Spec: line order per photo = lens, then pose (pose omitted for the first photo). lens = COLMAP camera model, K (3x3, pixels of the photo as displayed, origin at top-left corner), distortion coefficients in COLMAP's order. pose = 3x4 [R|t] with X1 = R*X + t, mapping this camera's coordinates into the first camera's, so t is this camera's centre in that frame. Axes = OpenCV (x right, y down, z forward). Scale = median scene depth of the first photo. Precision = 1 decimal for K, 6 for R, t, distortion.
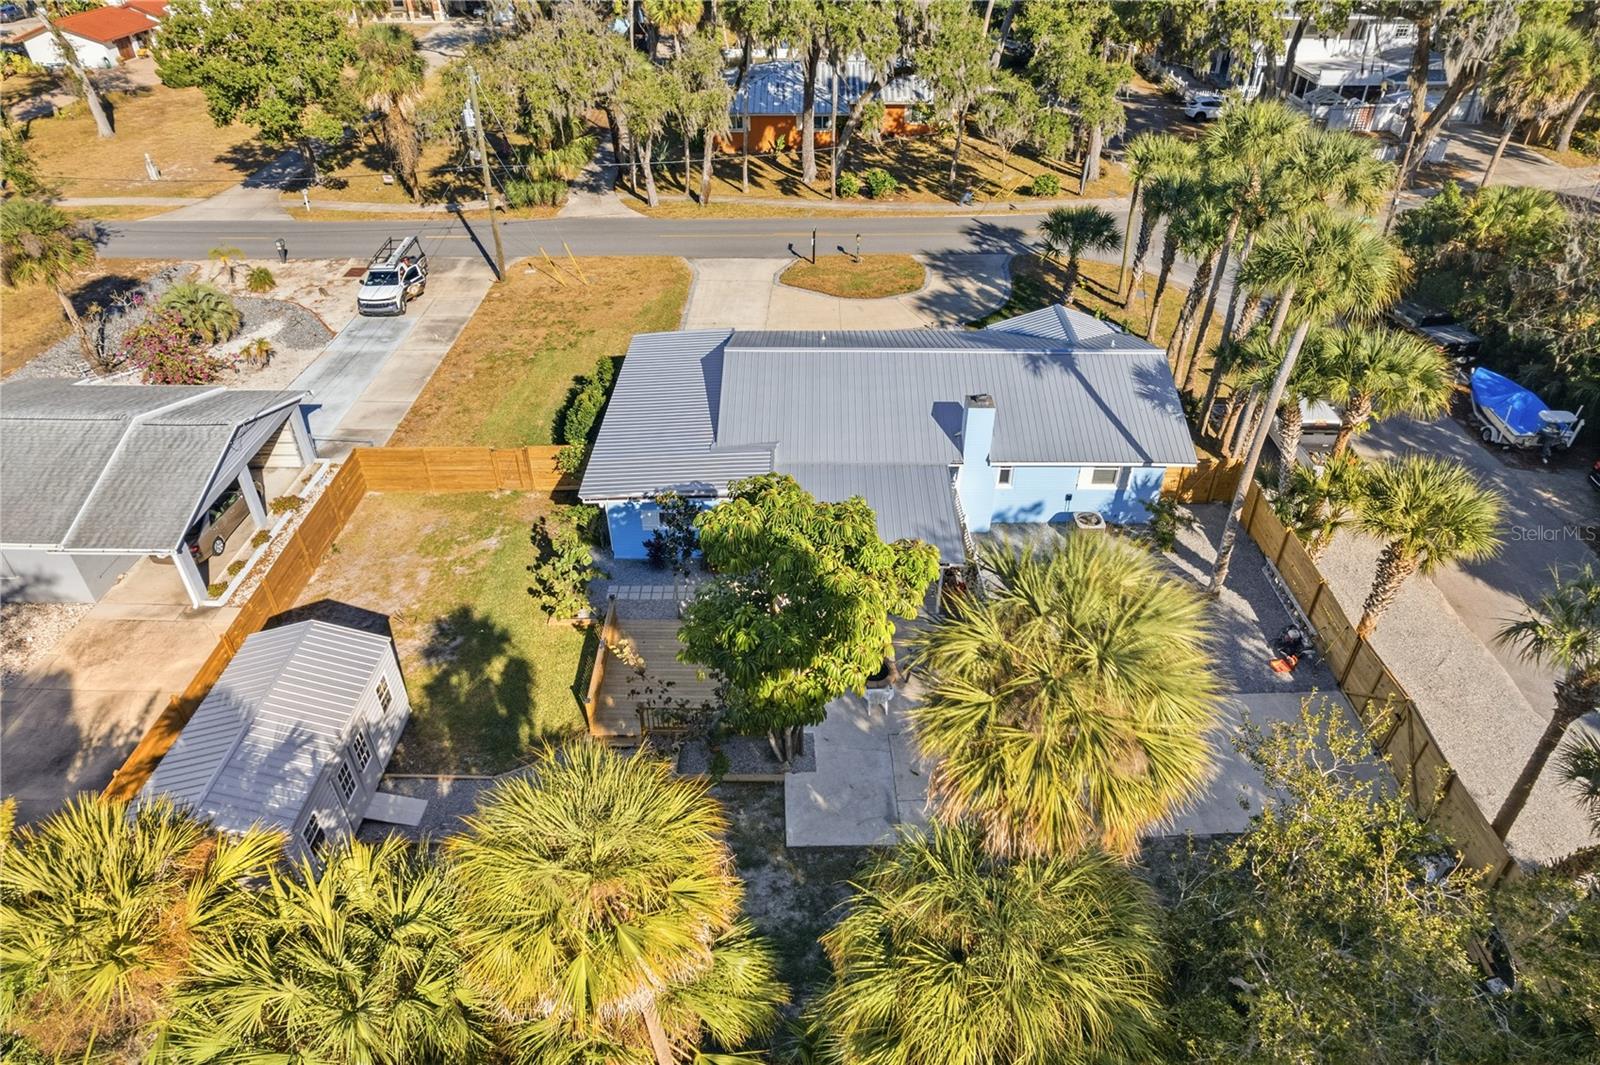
lens RADIAL K [[1020.6, 0, 807.3], [0, 1020.6, 540.9], [0, 0, 1]] dist [-0.023331, 0.000852]
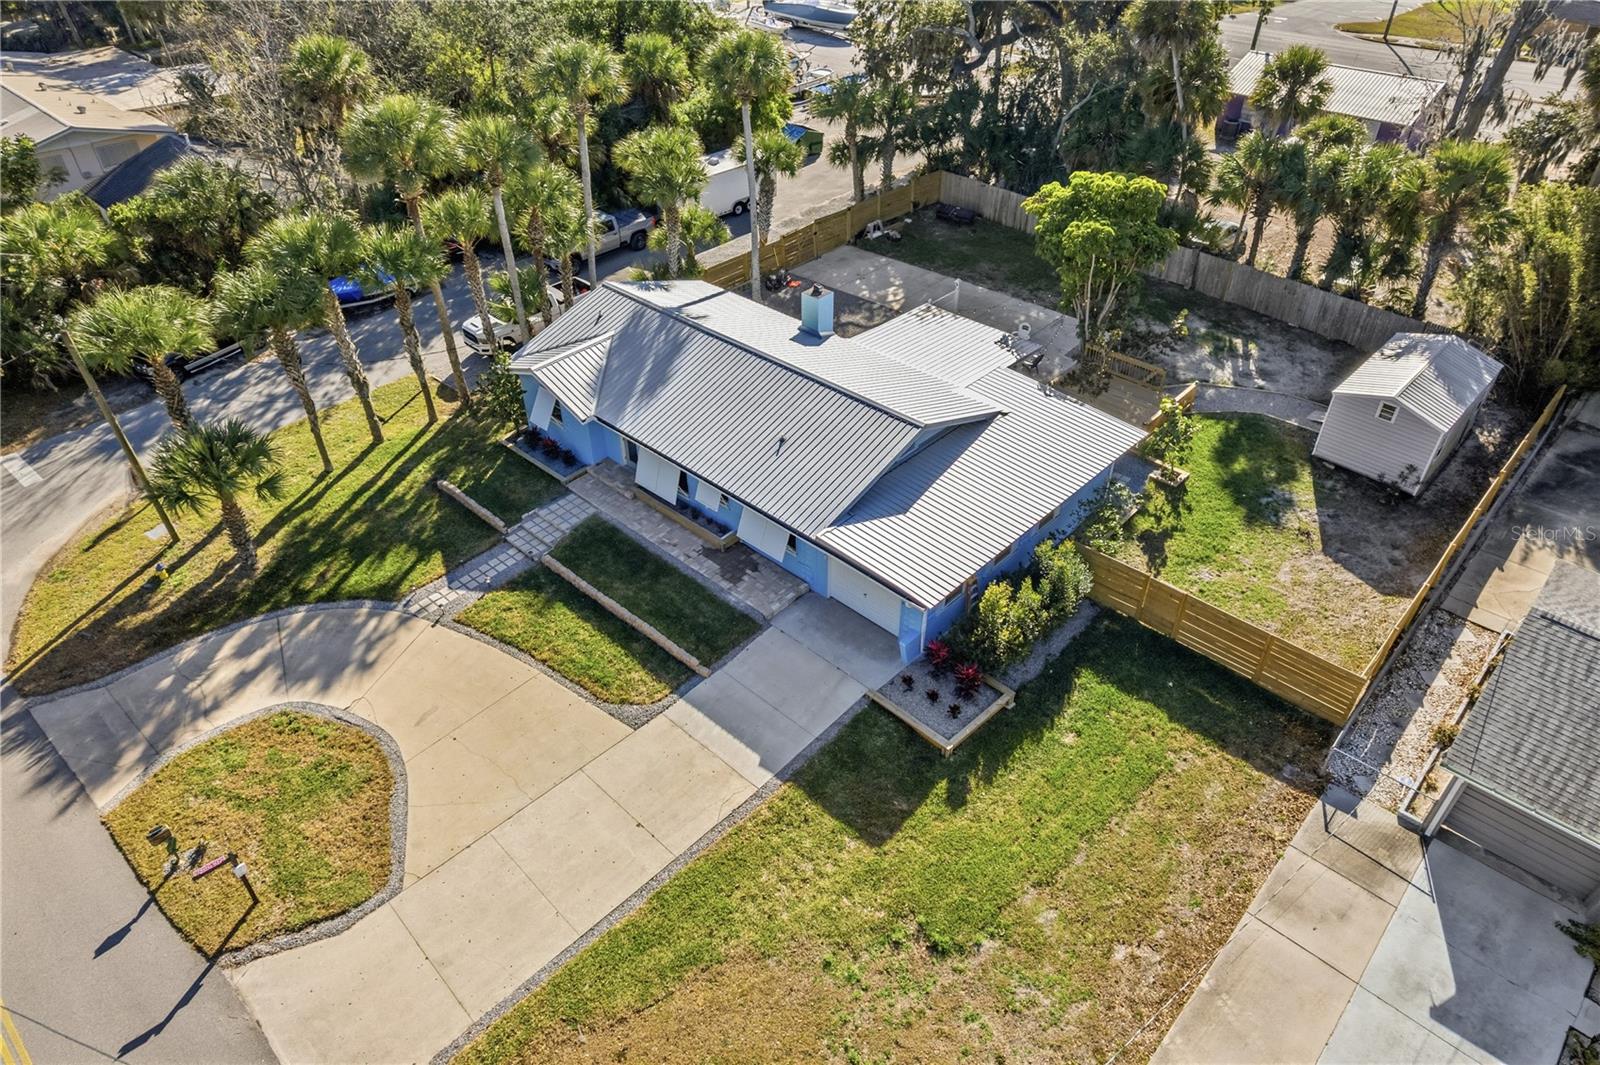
lens RADIAL K [[1025.6, 0, 800.0], [0, 1025.6, 532.5], [0, 0, 1]] dist [-0.089898, 0.094054]
pose [[-0.737262, -0.407003, 0.539252, -0.482065], [0.404353, 0.373610, 0.834814, -0.874163], [-0.541242, 0.833525, -0.110875, 1.181399]]
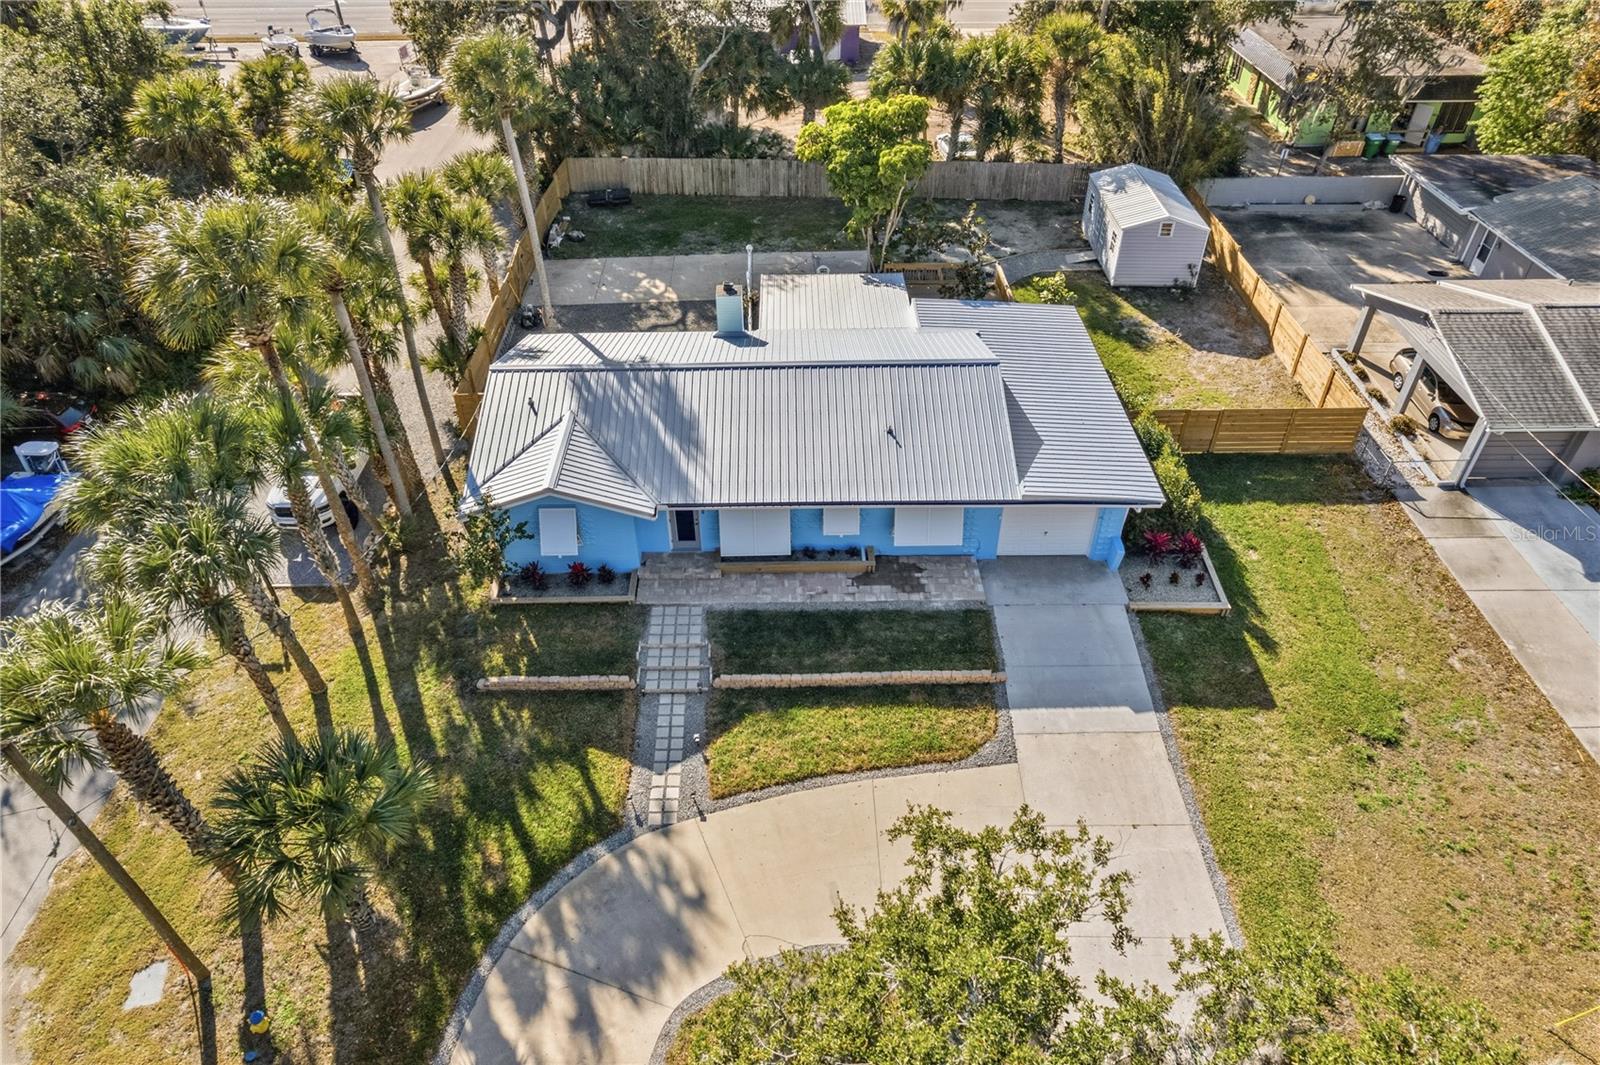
lens RADIAL K [[1025.6, 0, 800.0], [0, 1025.6, 532.5], [0, 0, 1]] dist [-0.089898, 0.094054]
pose [[-0.999713, 0.020672, -0.012109, 0.096339], [-0.006585, 0.248880, 0.968512, -0.945749], [0.023034, 0.968314, -0.248672, 1.300953]]
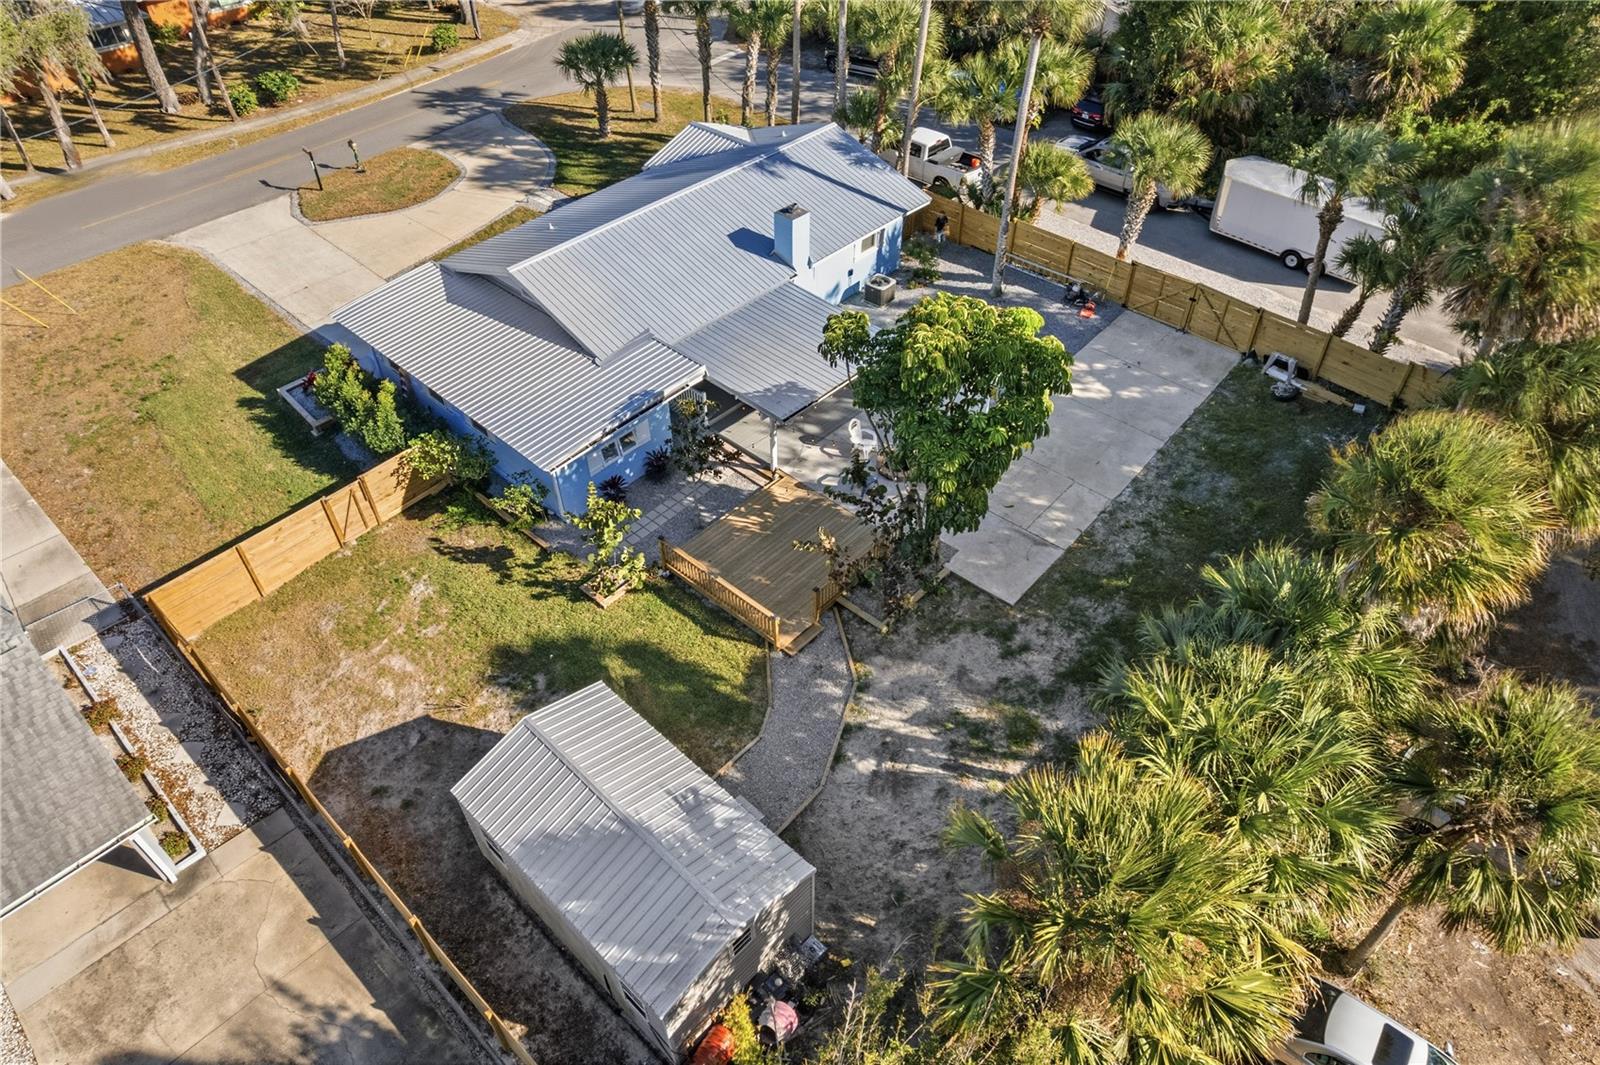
lens RADIAL K [[1025.6, 0, 800.0], [0, 1025.6, 532.5], [0, 0, 1]] dist [-0.089898, 0.094054]
pose [[0.669088, -0.514101, 0.536676, -0.481865], [0.439606, 0.856030, 0.271953, -0.116043], [-0.599222, 0.053965, 0.798762, 0.152985]]
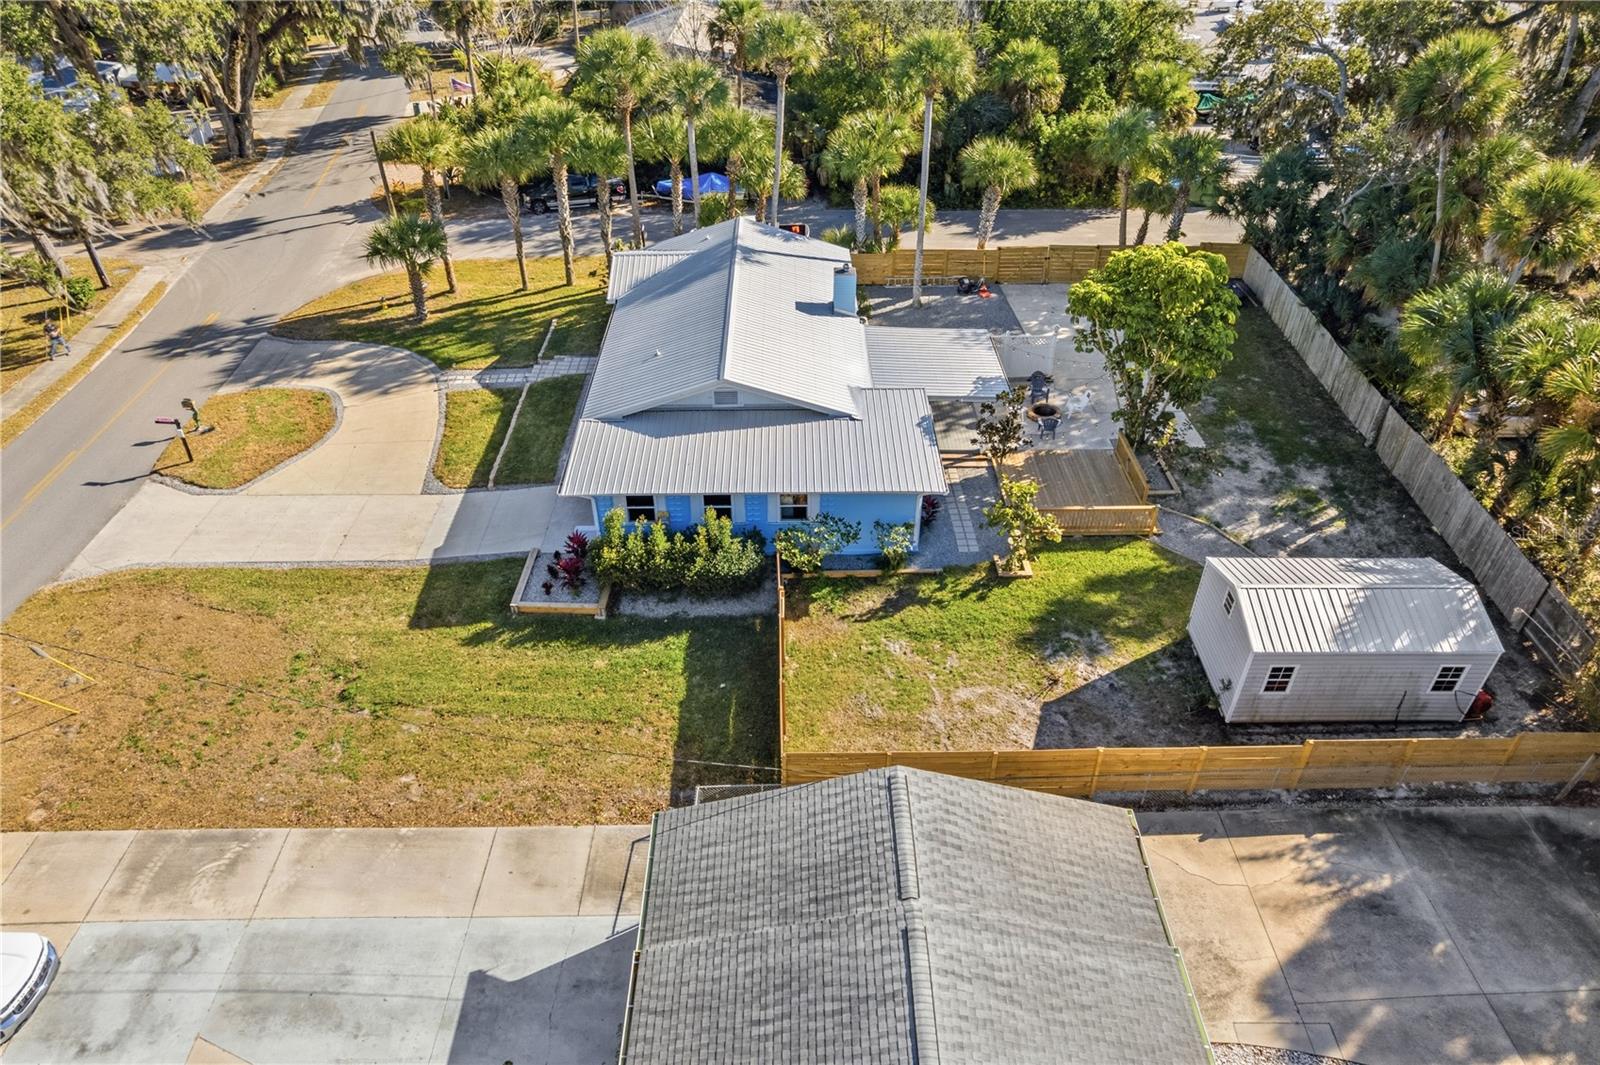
lens RADIAL K [[1025.6, 0, 800.0], [0, 1025.6, 532.5], [0, 0, 1]] dist [-0.089898, 0.094054]
pose [[-0.024508, -0.591850, 0.805675, -0.873575], [0.591966, 0.640843, 0.488771, -0.490645], [-0.805590, 0.488911, 0.334649, 0.679181]]
